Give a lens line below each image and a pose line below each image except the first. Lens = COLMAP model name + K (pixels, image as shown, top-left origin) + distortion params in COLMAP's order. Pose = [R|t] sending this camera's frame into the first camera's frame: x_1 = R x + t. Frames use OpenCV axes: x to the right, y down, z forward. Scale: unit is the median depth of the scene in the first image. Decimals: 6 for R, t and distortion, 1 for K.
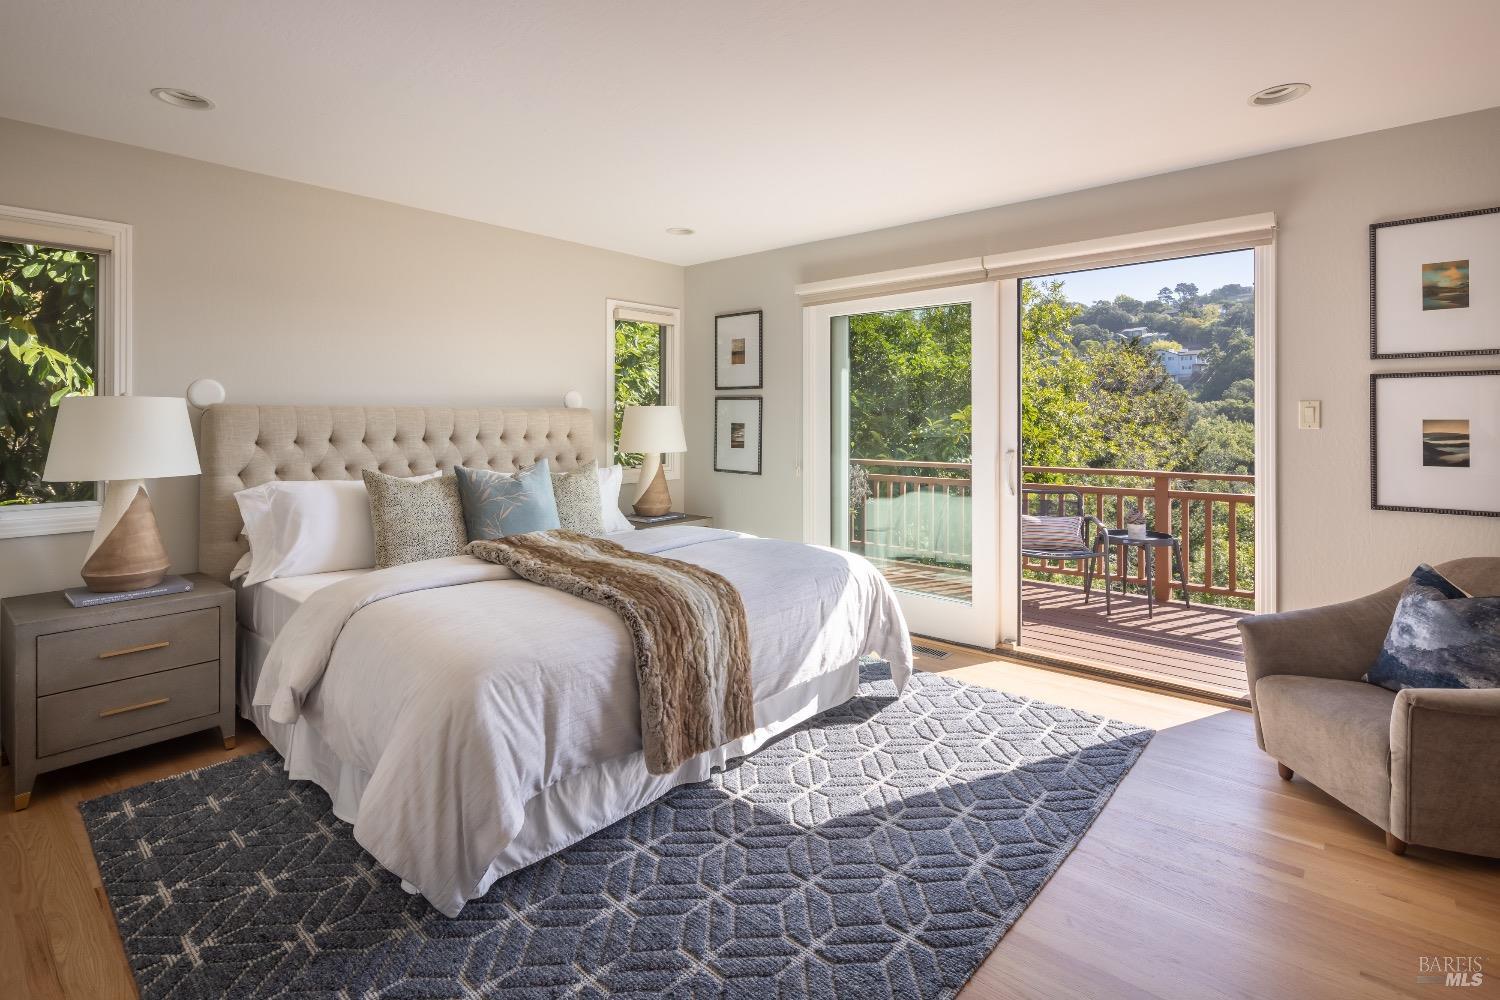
lens RADIAL K [[790.3, 0, 730.6], [0, 790.3, 482.3], [0, 0, 1]] dist [-0.000726, -0.000085]
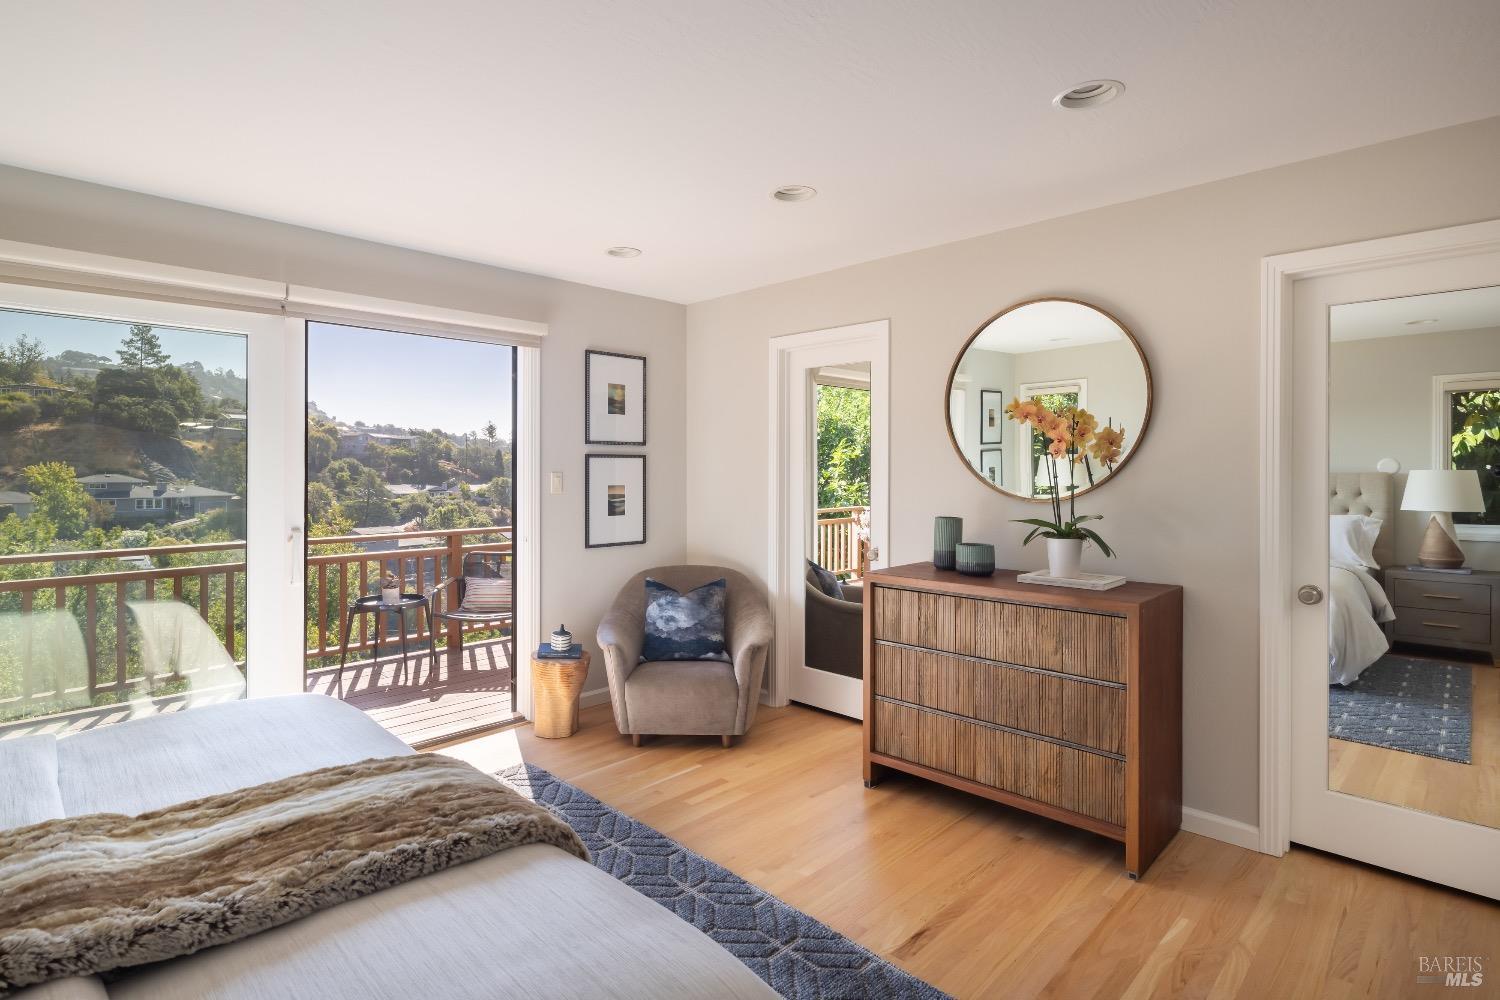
lens RADIAL K [[790.3, 0, 730.6], [0, 790.3, 482.3], [0, 0, 1]] dist [-0.000726, -0.000085]
pose [[0.114795, 0.000088, 0.993389, -0.615086], [0.102181, 0.994695, -0.011896, -0.045168], [-0.988120, 0.102871, 0.114177, 0.620097]]
